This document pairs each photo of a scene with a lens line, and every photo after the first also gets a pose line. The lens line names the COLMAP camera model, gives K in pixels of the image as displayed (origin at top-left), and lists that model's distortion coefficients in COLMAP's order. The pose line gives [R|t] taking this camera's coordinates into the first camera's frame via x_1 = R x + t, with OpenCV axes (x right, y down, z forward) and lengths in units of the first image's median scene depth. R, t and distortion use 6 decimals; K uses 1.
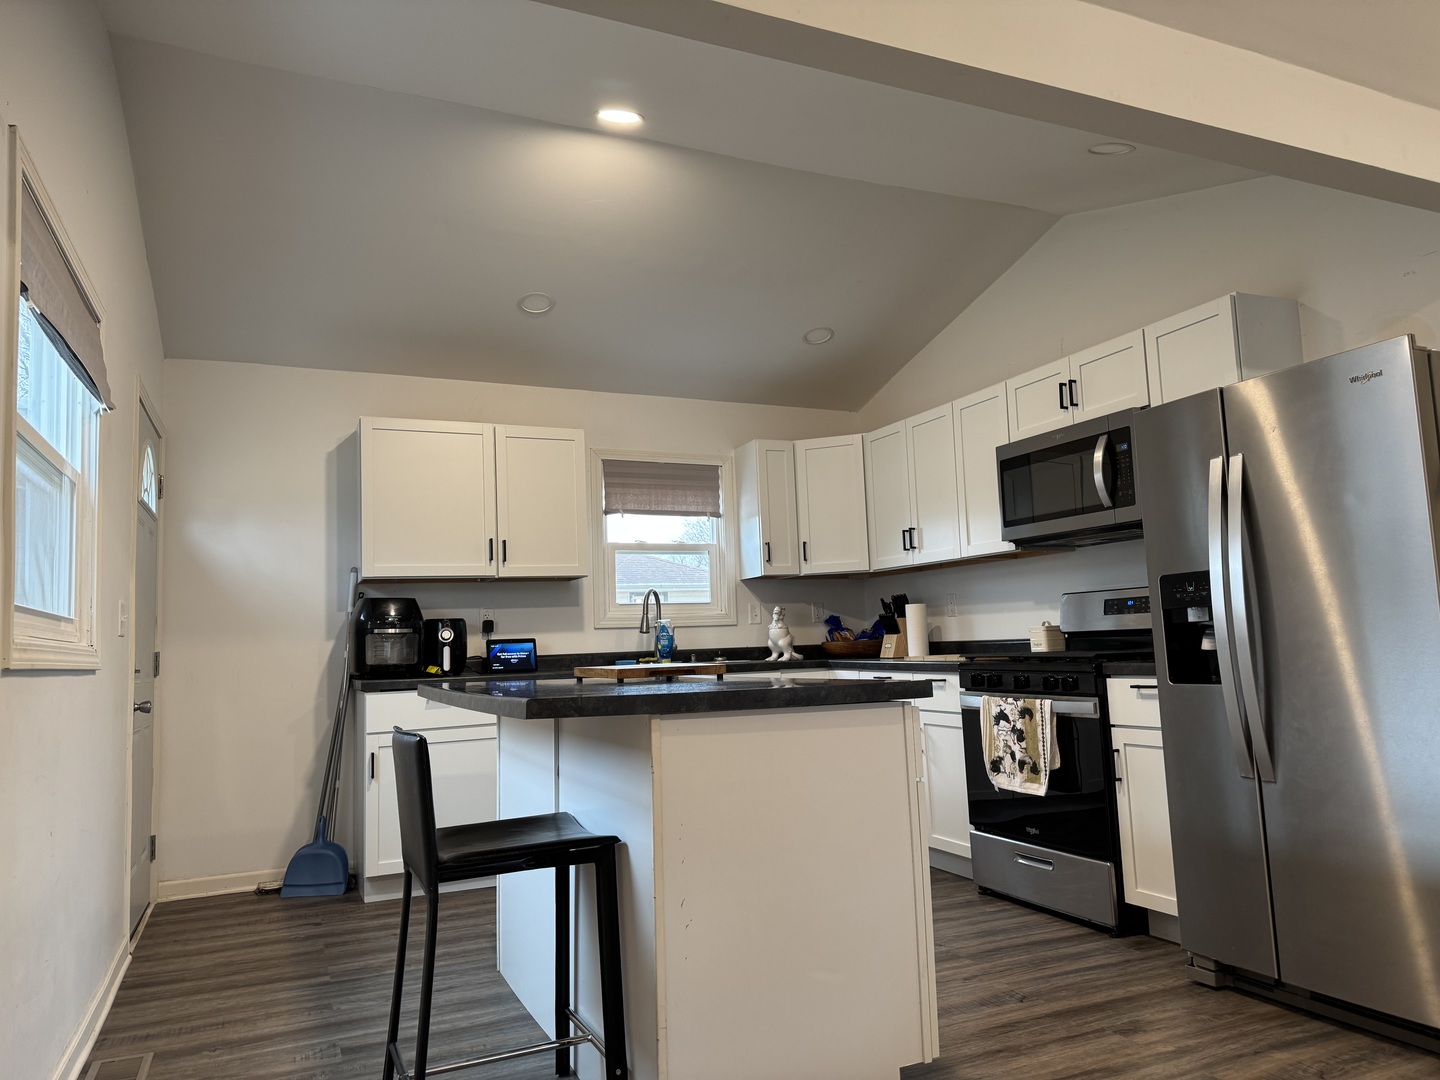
lens RADIAL K [[1010.4, 0, 724.9], [0, 1010.4, 546.0], [0, 0, 1]] dist [0.026908, -0.035509]
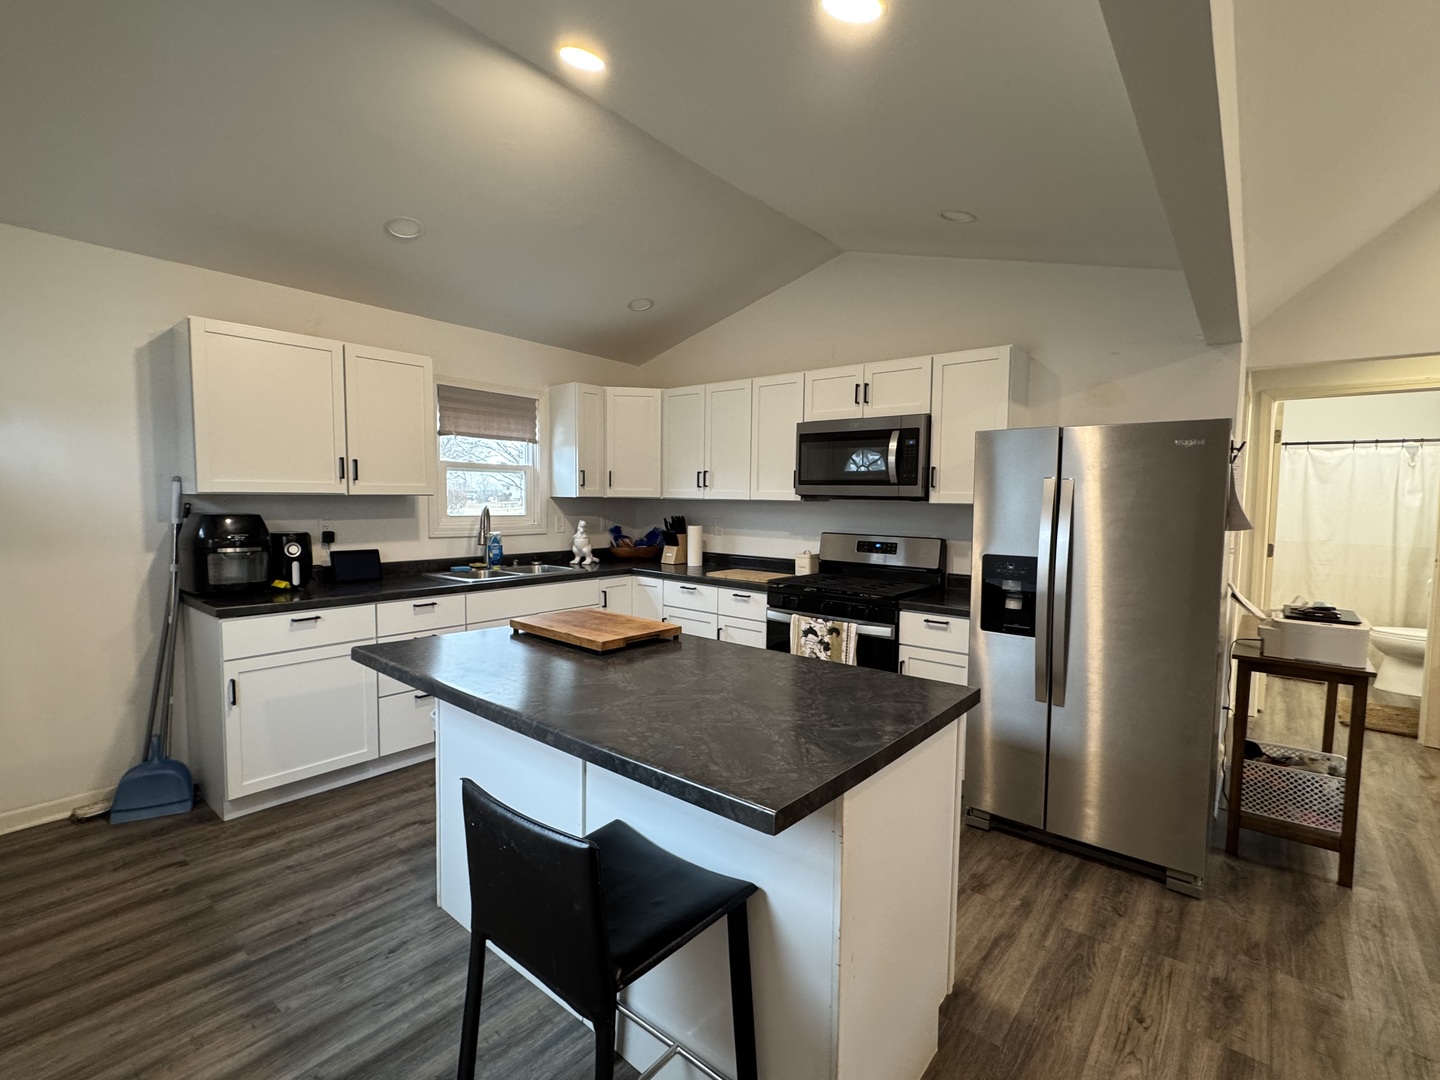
lens RADIAL K [[658.3, 0, 716.9], [0, 658.3, 541.1], [0, 0, 1]] dist [-0.017578, 0.004319]
pose [[0.895222, 0.017920, 0.445260, -0.187262], [-0.089765, 0.985961, 0.140798, -0.051573], [-0.436486, -0.166014, 0.884262, 0.233658]]
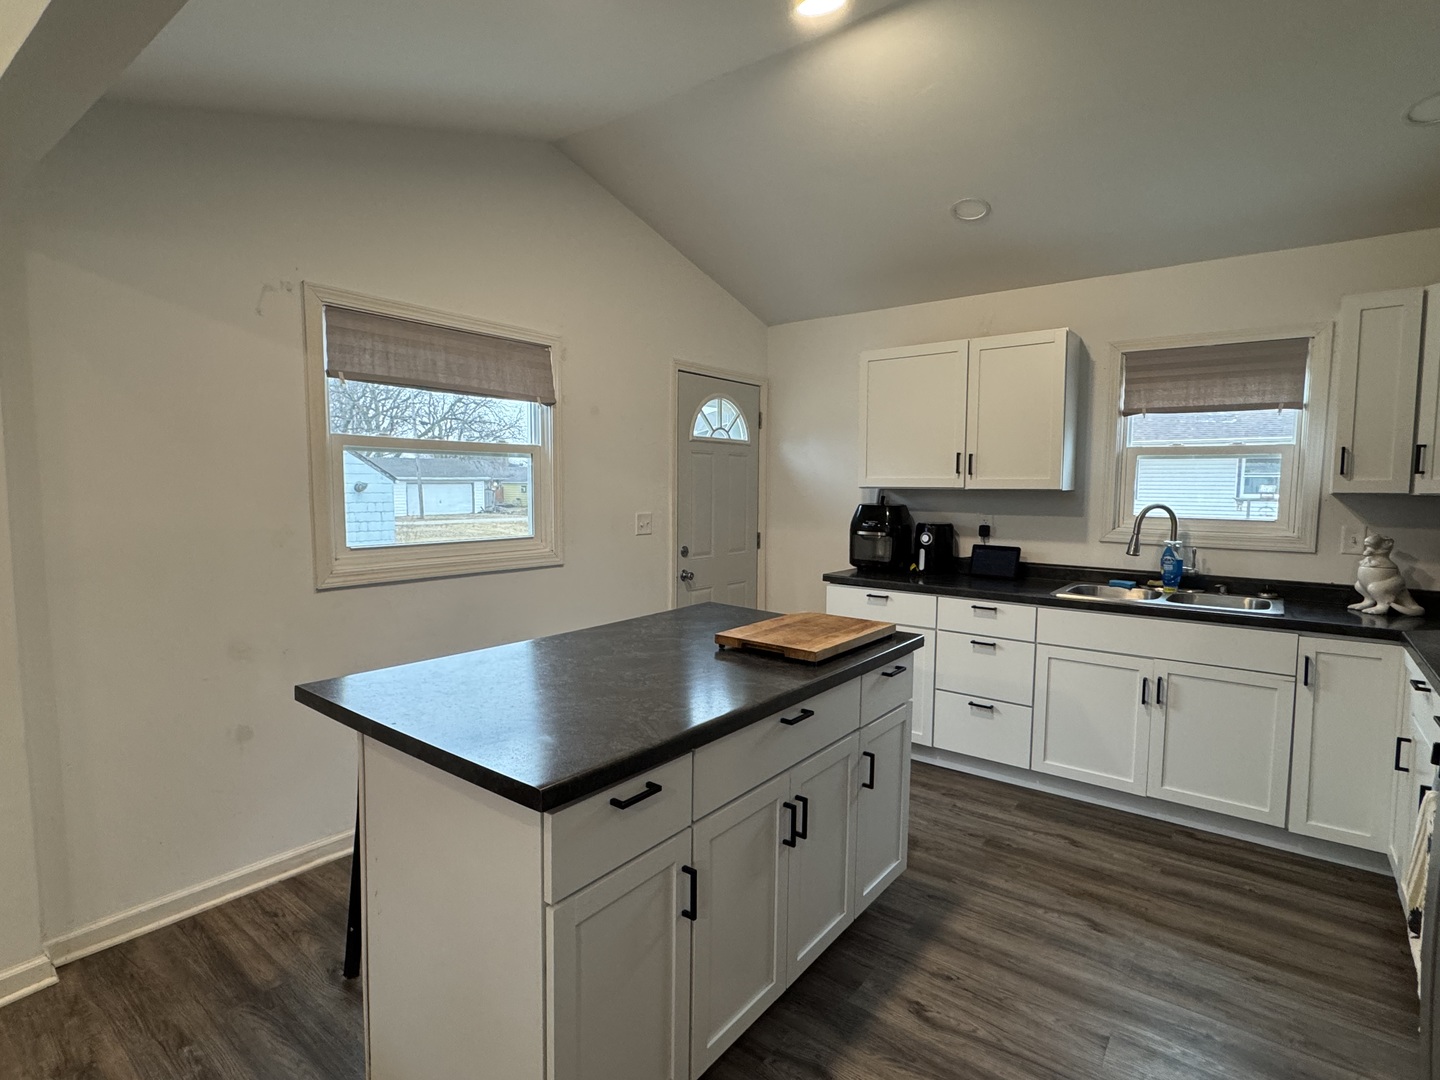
lens RADIAL K [[704.4, 0, 713.1], [0, 704.4, 530.5], [0, 0, 1]] dist [-0.005705, -0.001955]
pose [[0.454605, 0.094283, -0.885689, 0.315611], [0.061188, 0.988727, 0.136658, -0.043552], [0.888589, -0.116319, 0.443711, 0.437582]]
